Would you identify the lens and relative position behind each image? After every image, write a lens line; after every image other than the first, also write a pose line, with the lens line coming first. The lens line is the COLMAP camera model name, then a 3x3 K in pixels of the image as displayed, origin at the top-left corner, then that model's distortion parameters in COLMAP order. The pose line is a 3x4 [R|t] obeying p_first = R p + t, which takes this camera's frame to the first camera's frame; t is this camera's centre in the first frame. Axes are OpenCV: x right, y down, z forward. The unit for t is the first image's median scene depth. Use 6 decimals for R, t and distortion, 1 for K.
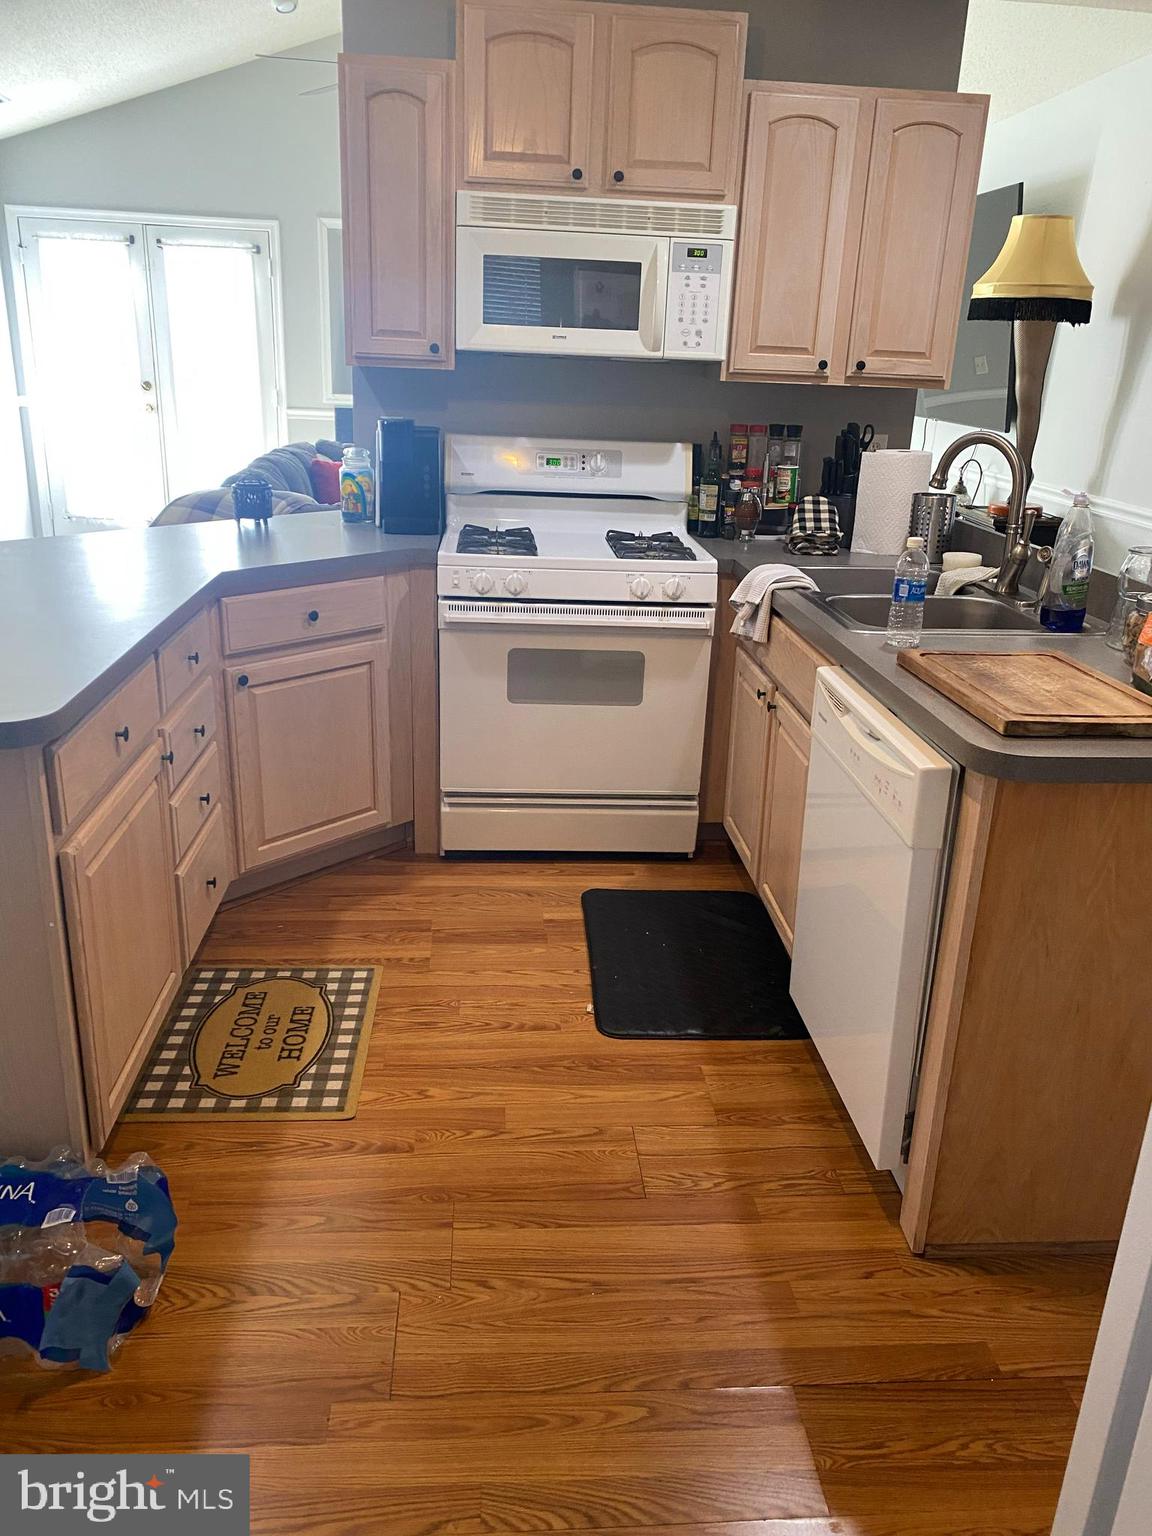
lens RADIAL K [[1182.9, 0, 587.4], [0, 1182.9, 771.2], [0, 0, 1]] dist [0.027525, -0.028422]
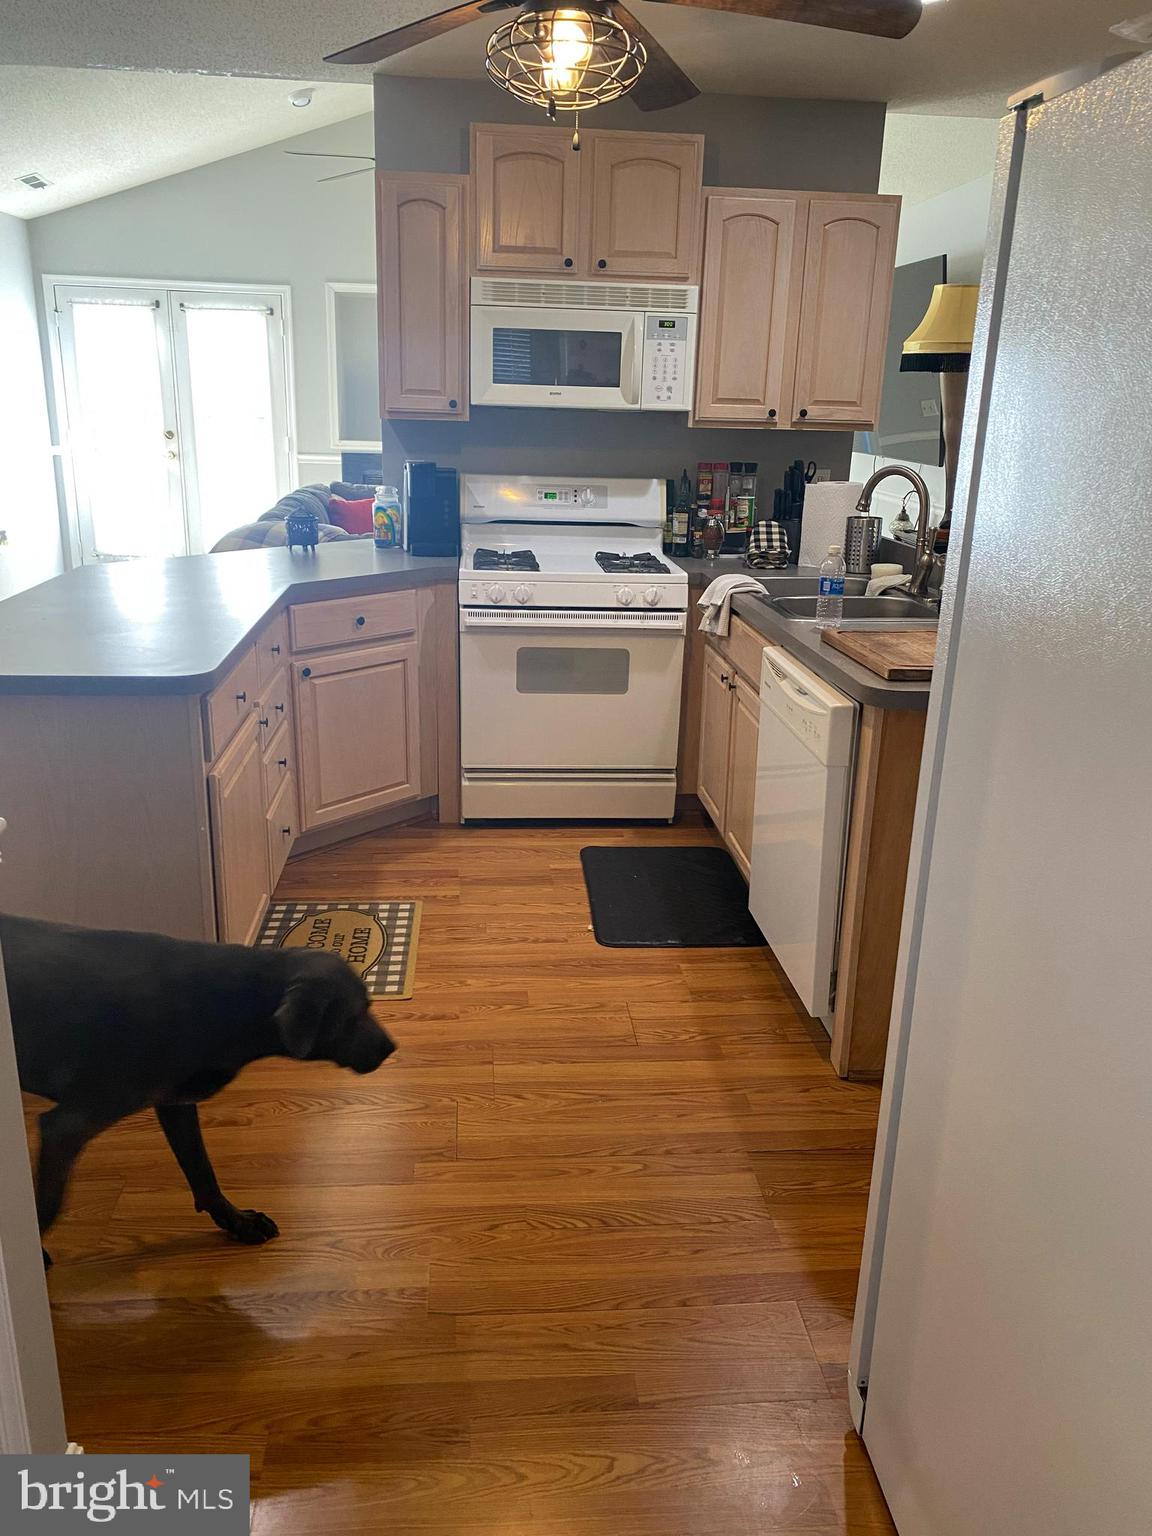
lens RADIAL K [[1182.9, 0, 582.2], [0, 1182.9, 773.1], [0, 0, 1]] dist [0.027525, -0.028422]
pose [[0.999848, -0.014572, 0.009566, -0.014299], [0.014861, 0.999415, -0.030805, 0.066660], [-0.009112, 0.030943, 0.999480, -0.221795]]
